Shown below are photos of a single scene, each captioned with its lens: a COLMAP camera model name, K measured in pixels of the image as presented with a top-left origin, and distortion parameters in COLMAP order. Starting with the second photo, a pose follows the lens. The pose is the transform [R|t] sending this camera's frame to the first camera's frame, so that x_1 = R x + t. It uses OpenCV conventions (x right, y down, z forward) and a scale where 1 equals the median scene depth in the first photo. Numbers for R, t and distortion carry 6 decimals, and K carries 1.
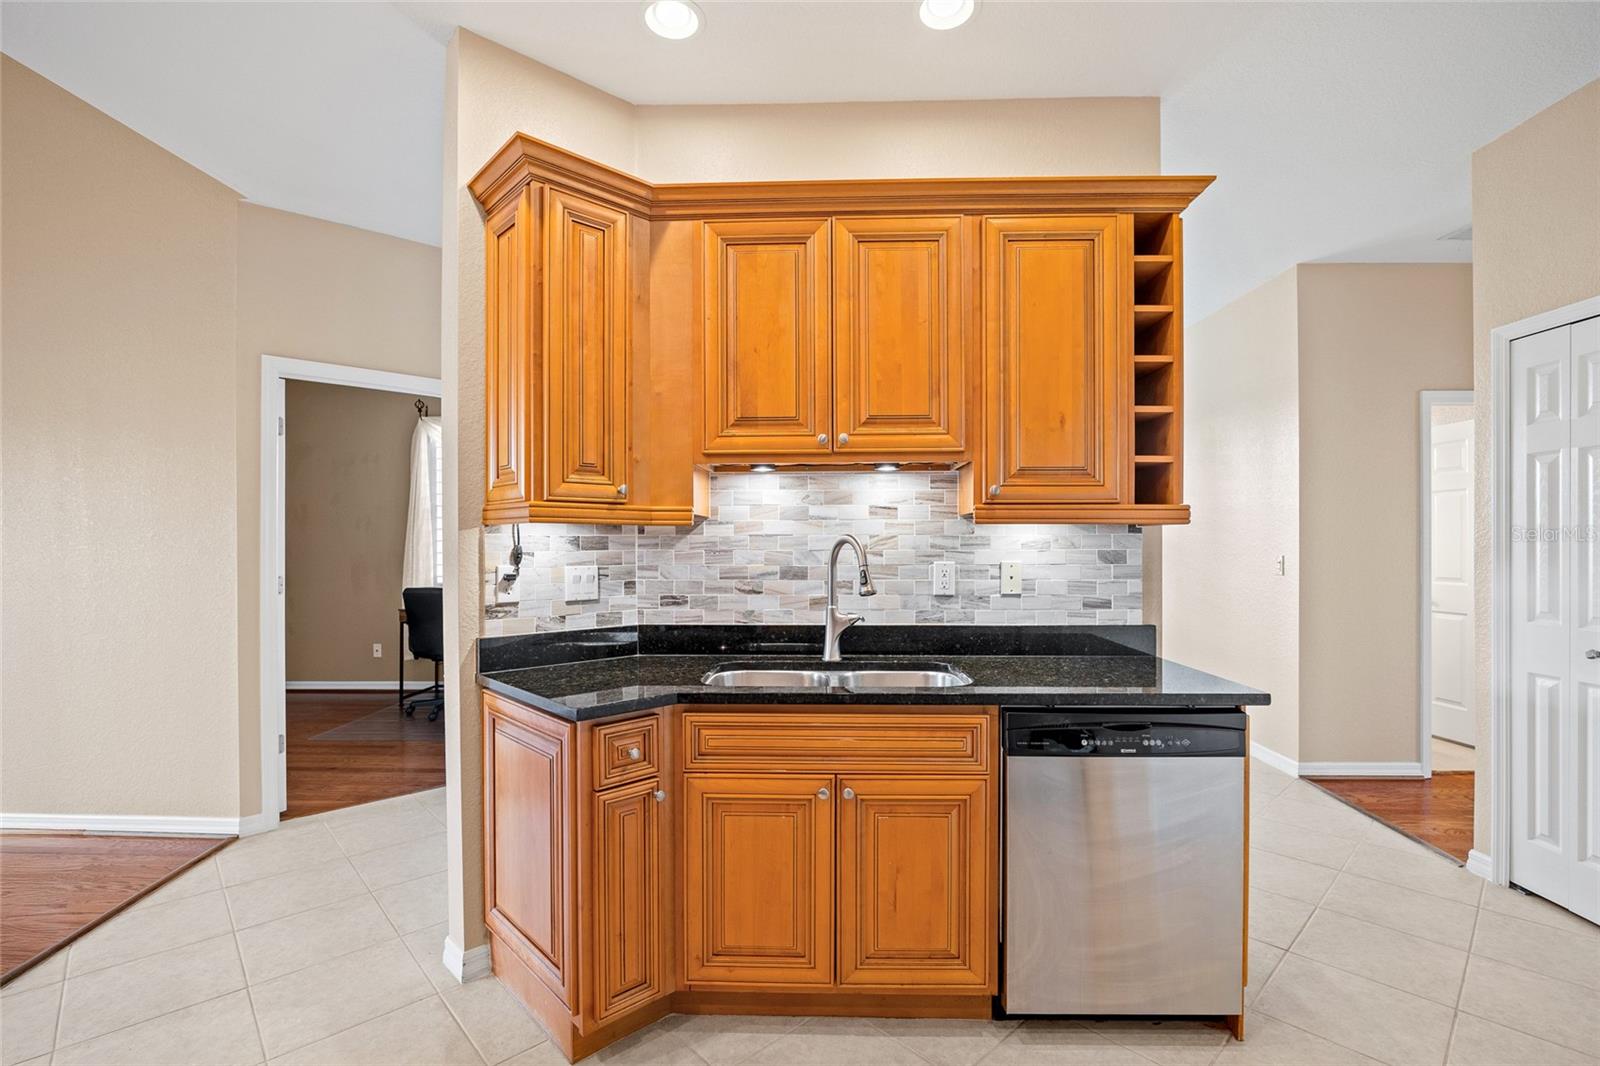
lens RADIAL K [[718.5, 0, 793.7], [0, 718.5, 531.1], [0, 0, 1]] dist [-0.026006, 0.000165]
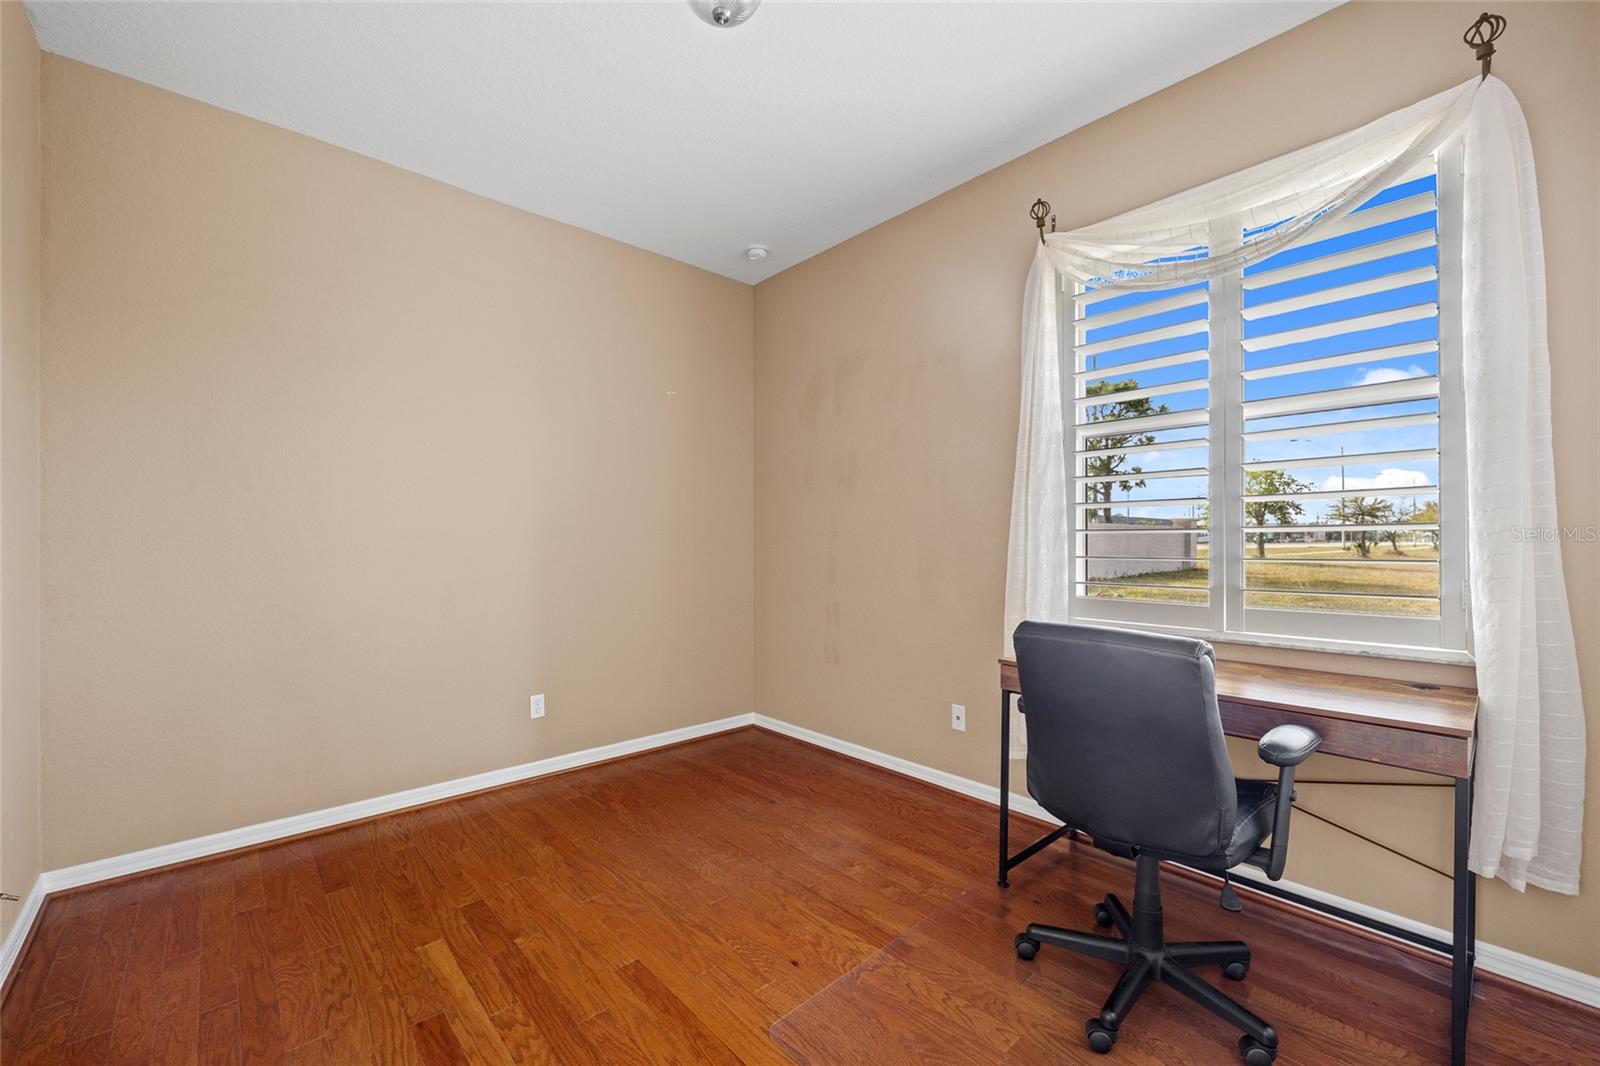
lens RADIAL K [[642.5, 0, 802.4], [0, 642.5, 537.9], [0, 0, 1]] dist [-0.005676, -0.000073]
pose [[0.695772, 0.001809, -0.718261, -0.335069], [-0.003377, 0.999994, -0.000753, 0.041203], [0.718255, 0.002949, 0.695774, 0.602639]]
